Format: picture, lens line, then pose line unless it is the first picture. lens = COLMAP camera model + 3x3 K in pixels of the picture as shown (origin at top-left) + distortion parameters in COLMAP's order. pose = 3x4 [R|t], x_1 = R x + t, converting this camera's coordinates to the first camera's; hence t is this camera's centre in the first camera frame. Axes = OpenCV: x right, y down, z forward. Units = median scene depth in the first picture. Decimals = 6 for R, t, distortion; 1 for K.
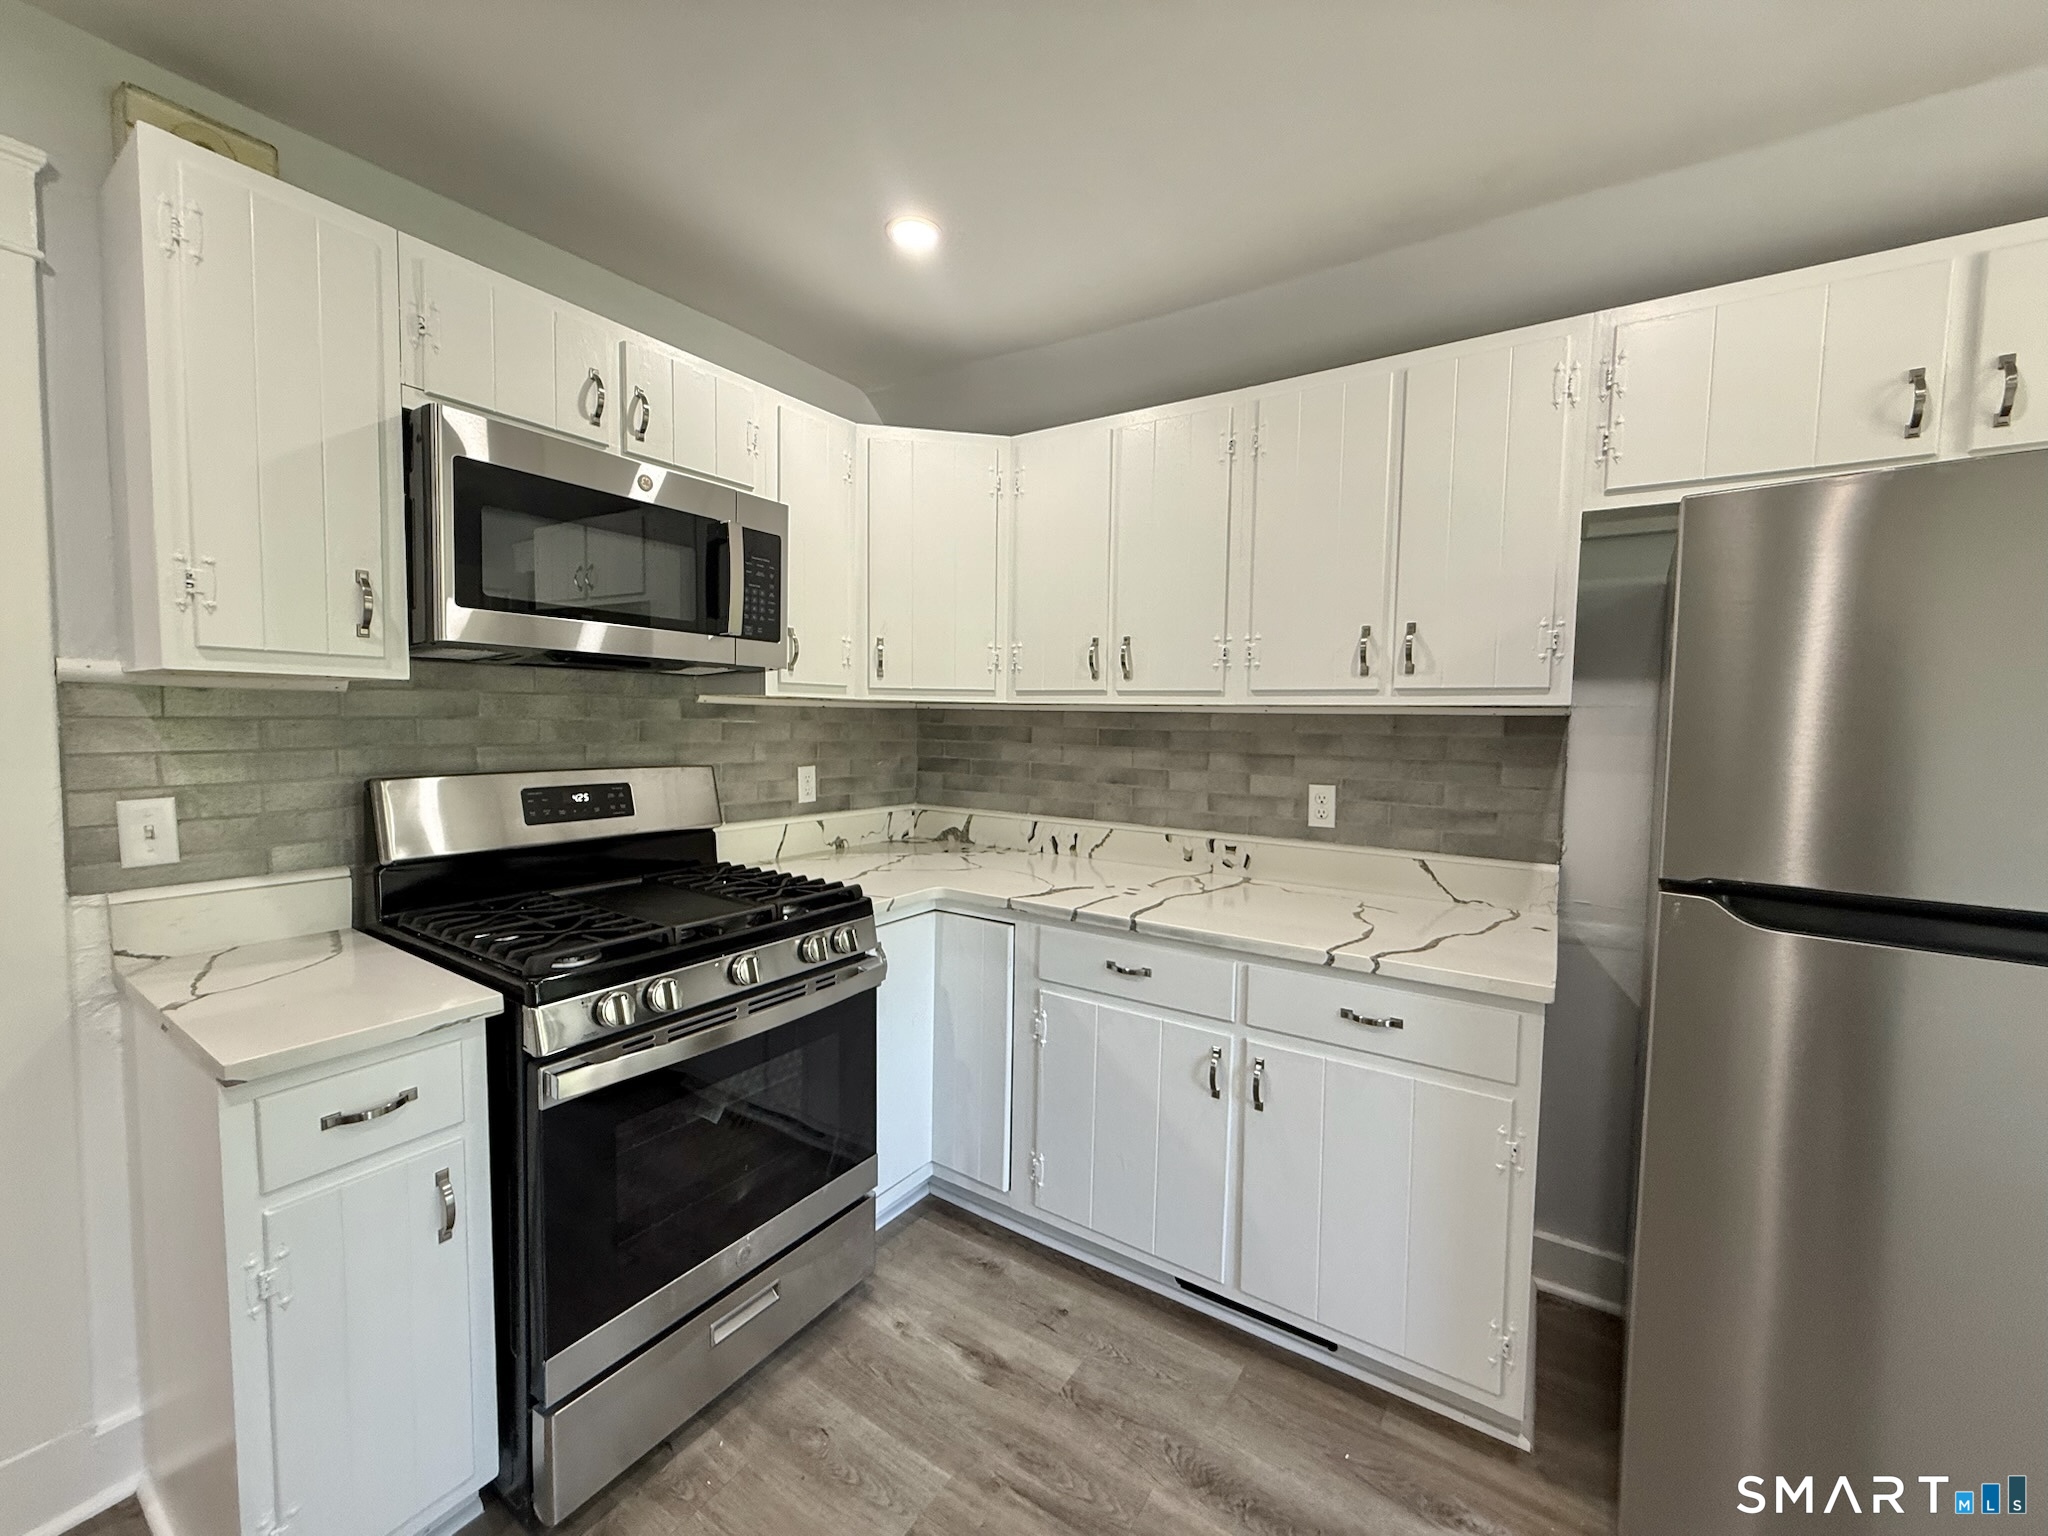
lens RADIAL K [[816.6, 0, 1014.7], [0, 816.6, 766.3], [0, 0, 1]] dist [0.000072, 0.000097]
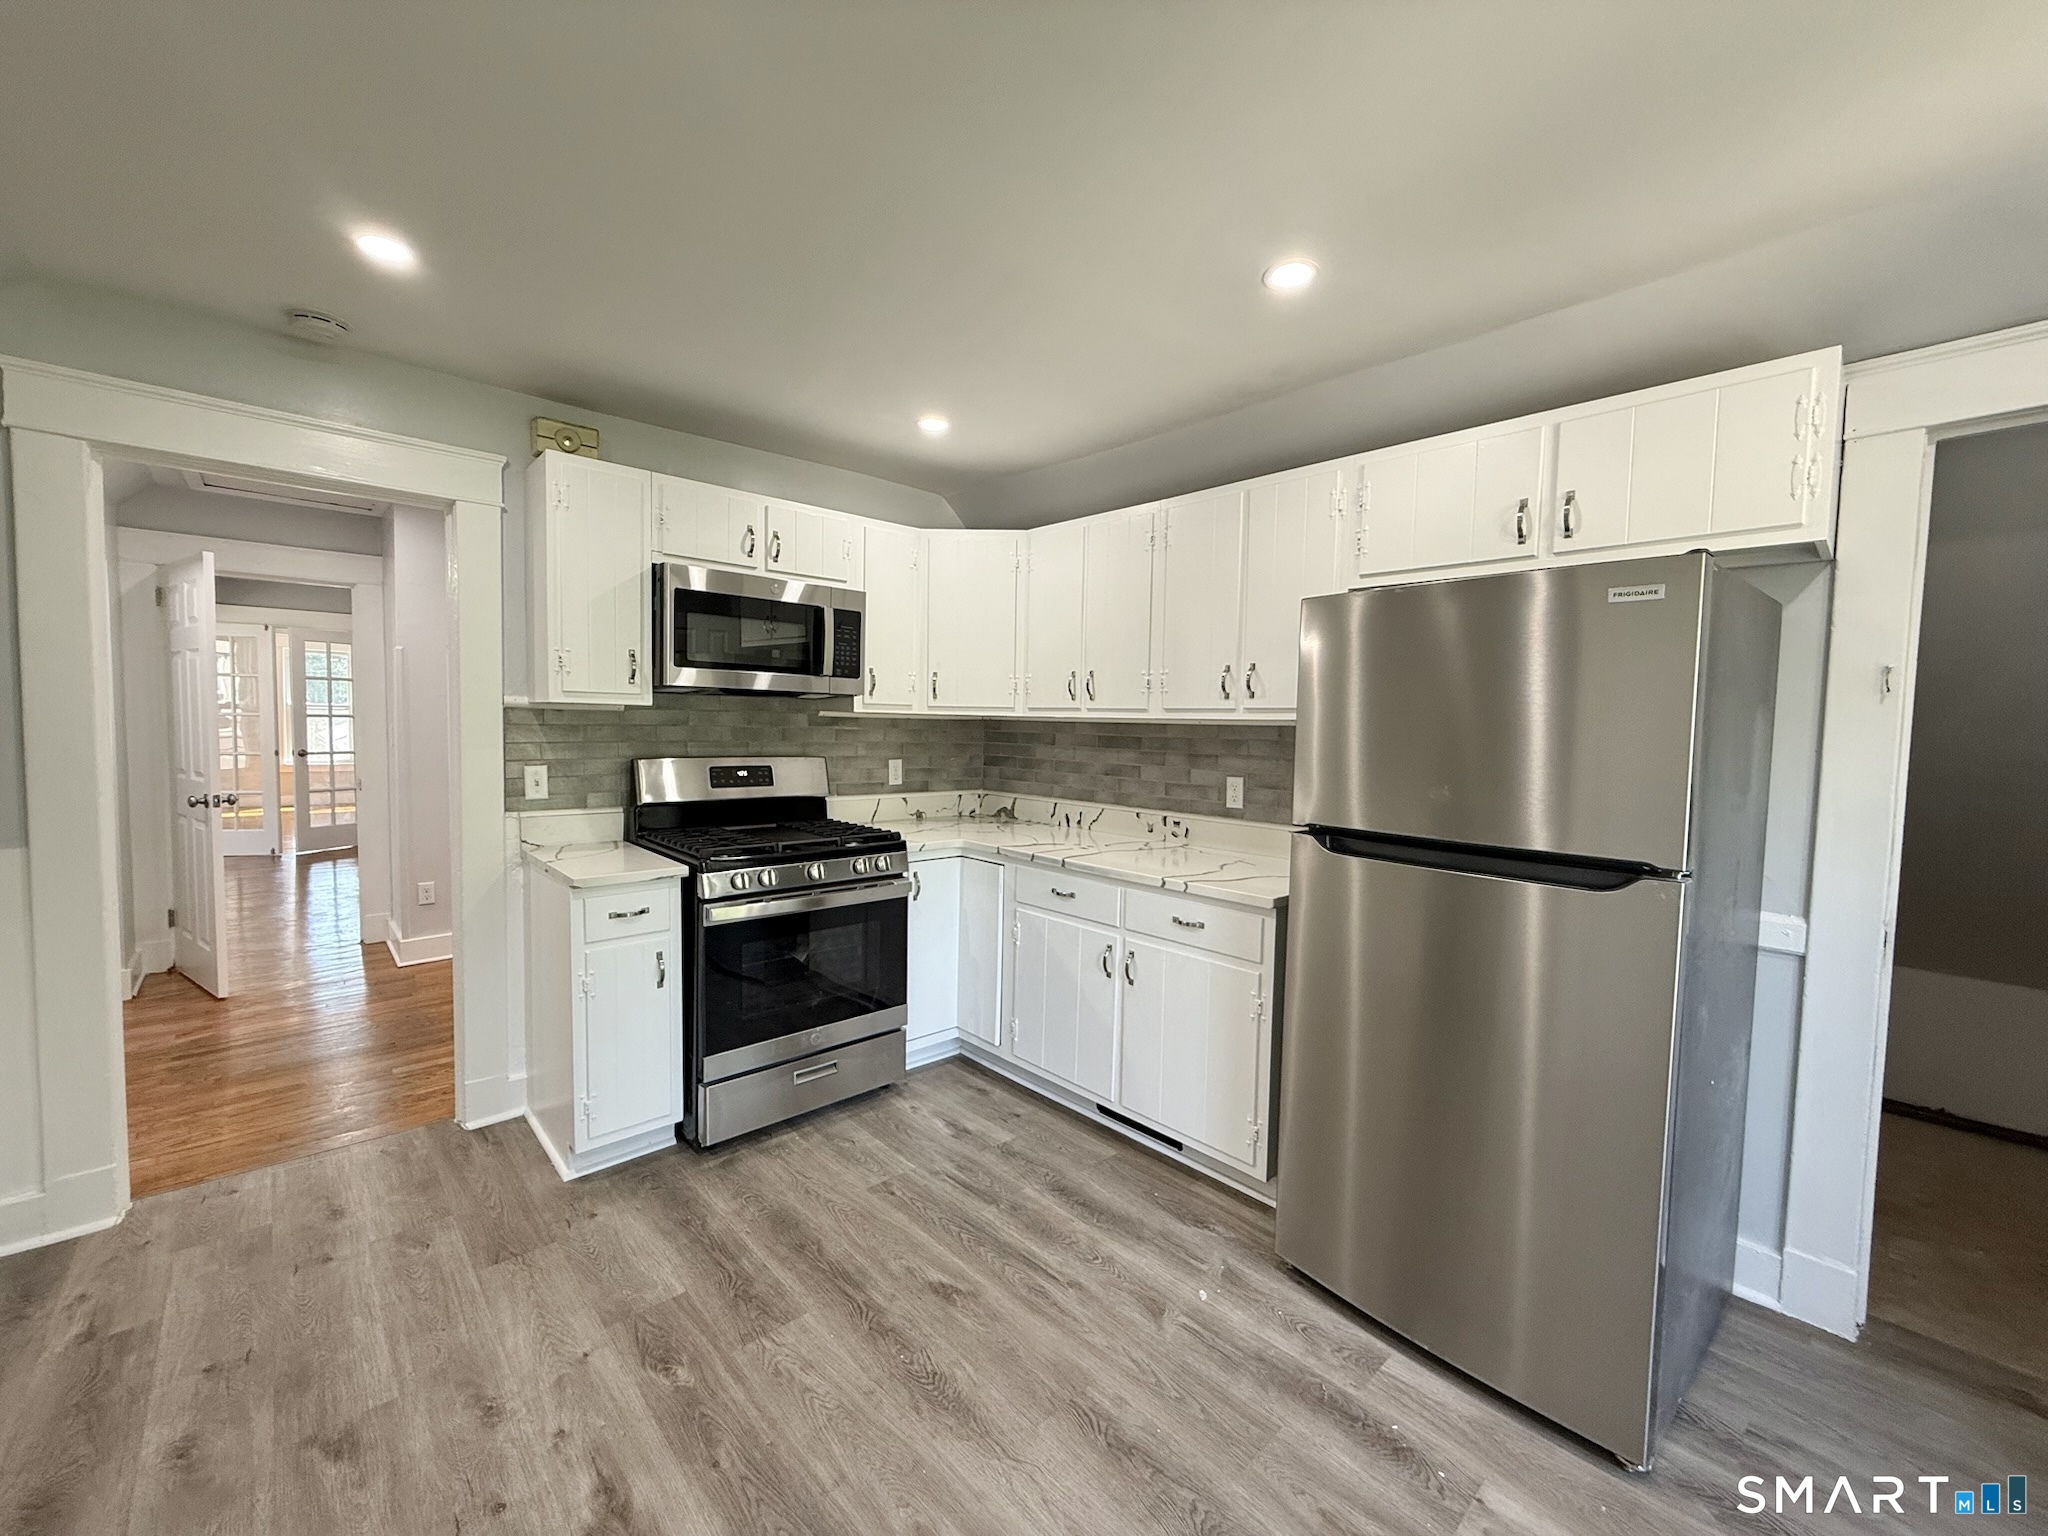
lens RADIAL K [[816.6, 0, 1013.4], [0, 816.6, 767.4], [0, 0, 1]] dist [0.000072, 0.000097]
pose [[0.971743, 0.016605, -0.235456, 0.429259], [-0.018424, 0.999815, -0.005530, 0.026909], [0.235320, 0.009712, 0.971869, -0.528528]]
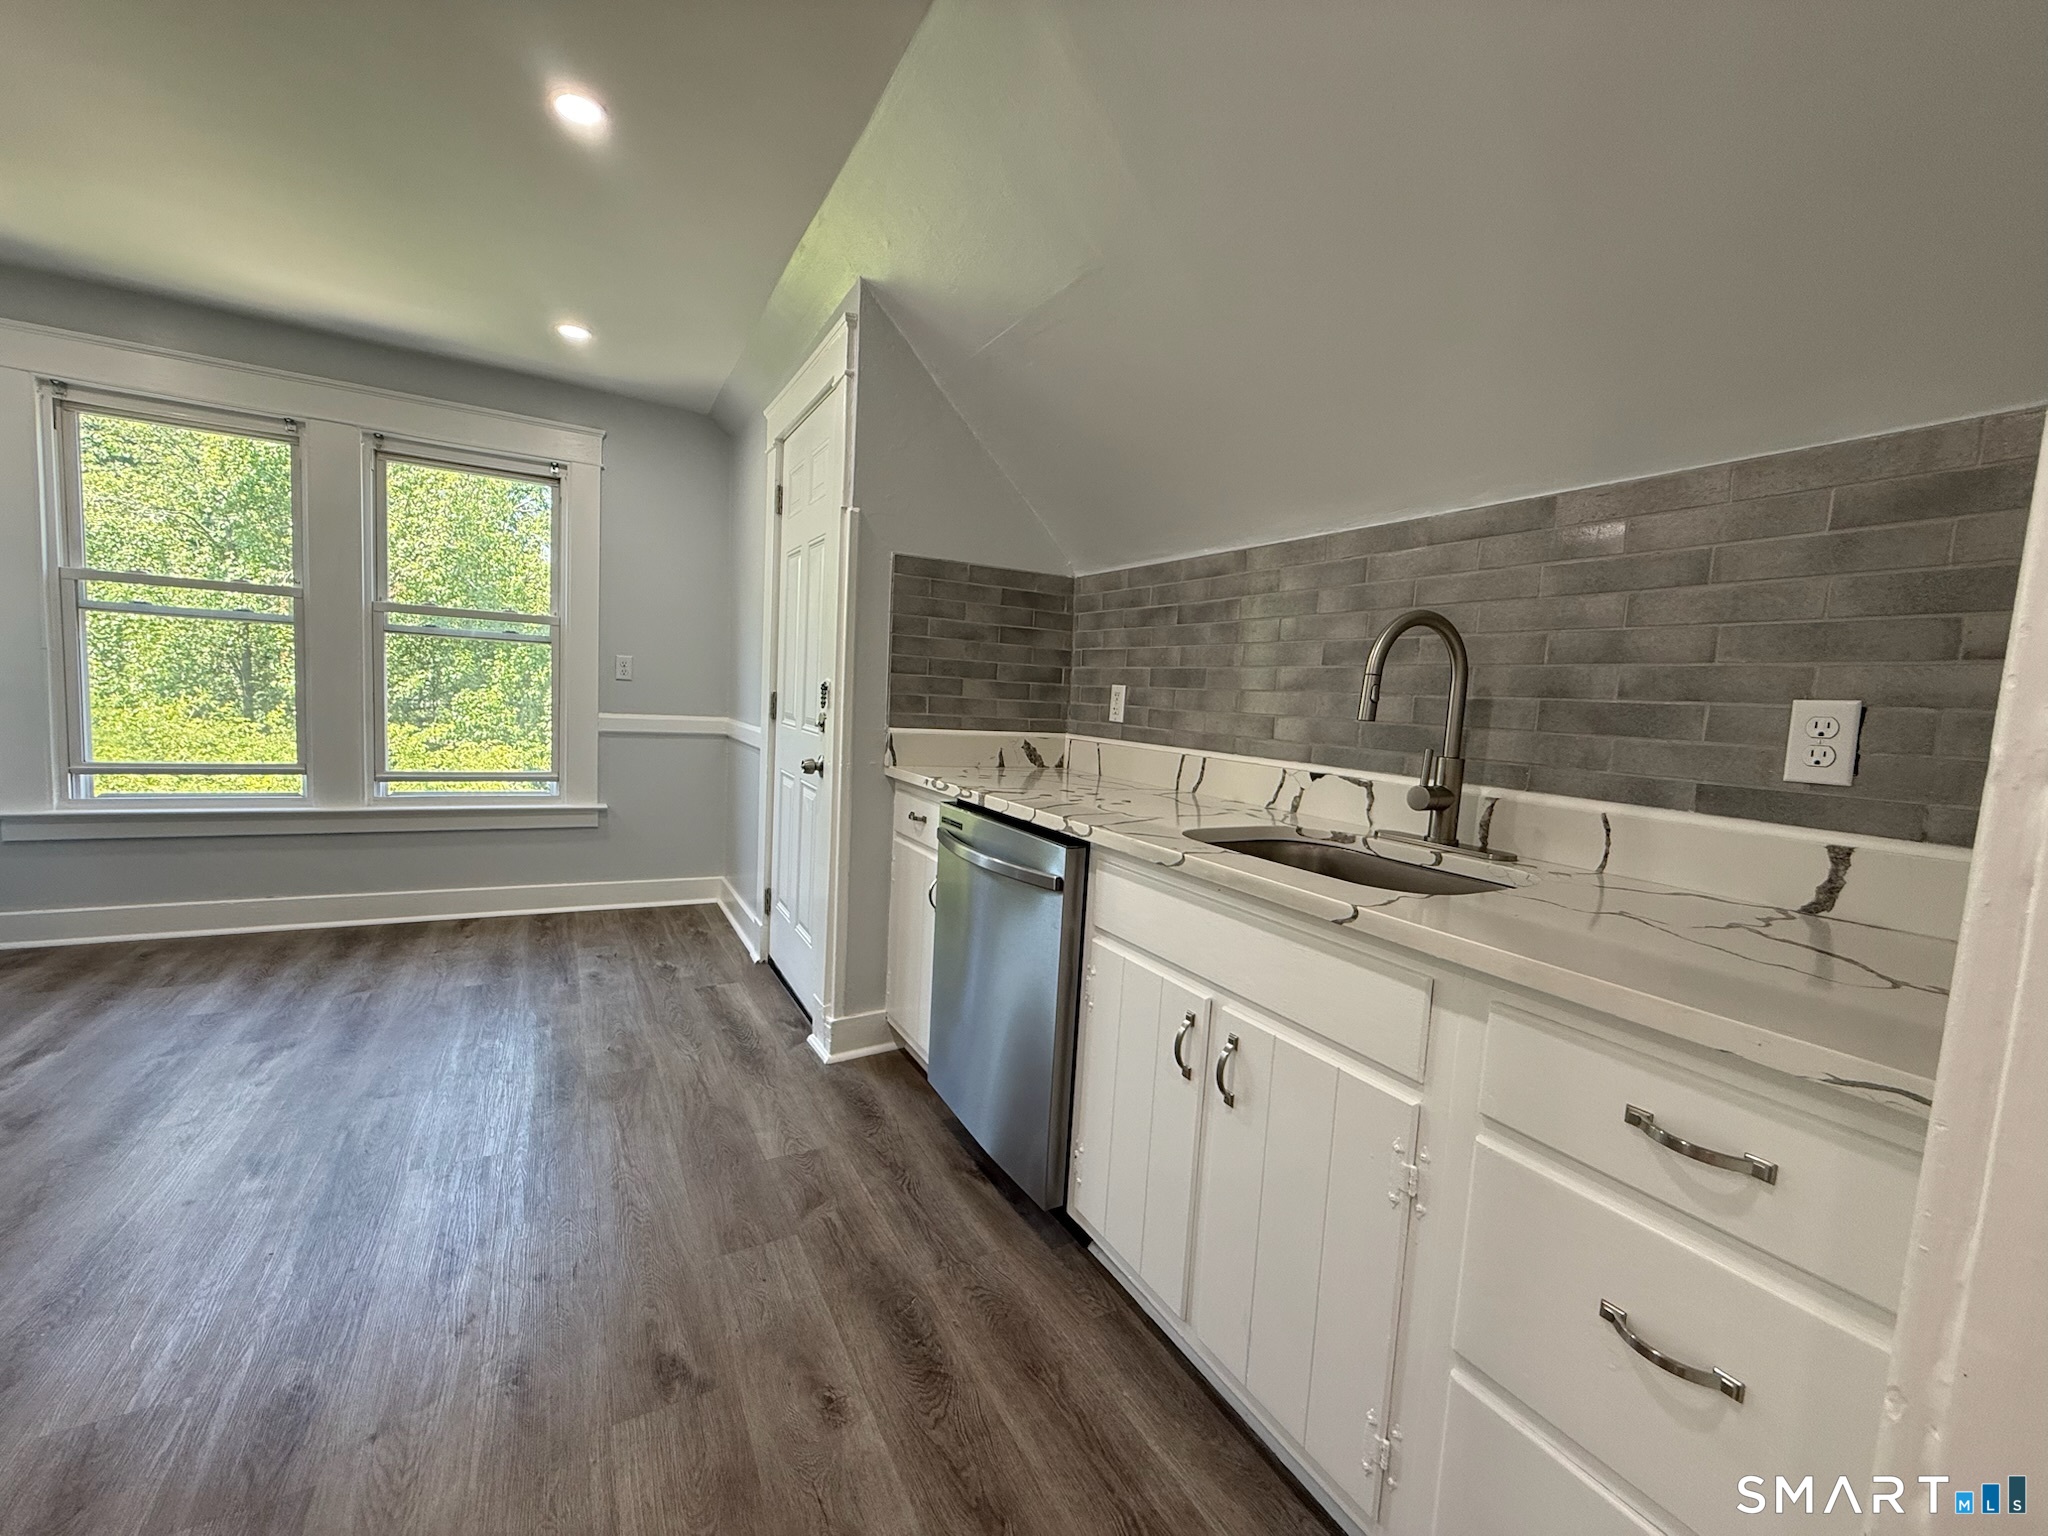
lens RADIAL K [[816.6, 0, 1014.8], [0, 816.6, 764.8], [0, 0, 1]] dist [0.000072, 0.000097]
pose [[-0.889232, -0.104373, 0.445391, -1.039004], [-0.043240, 0.988442, 0.145302, 0.063232], [-0.455409, 0.109948, -0.883467, 0.631743]]
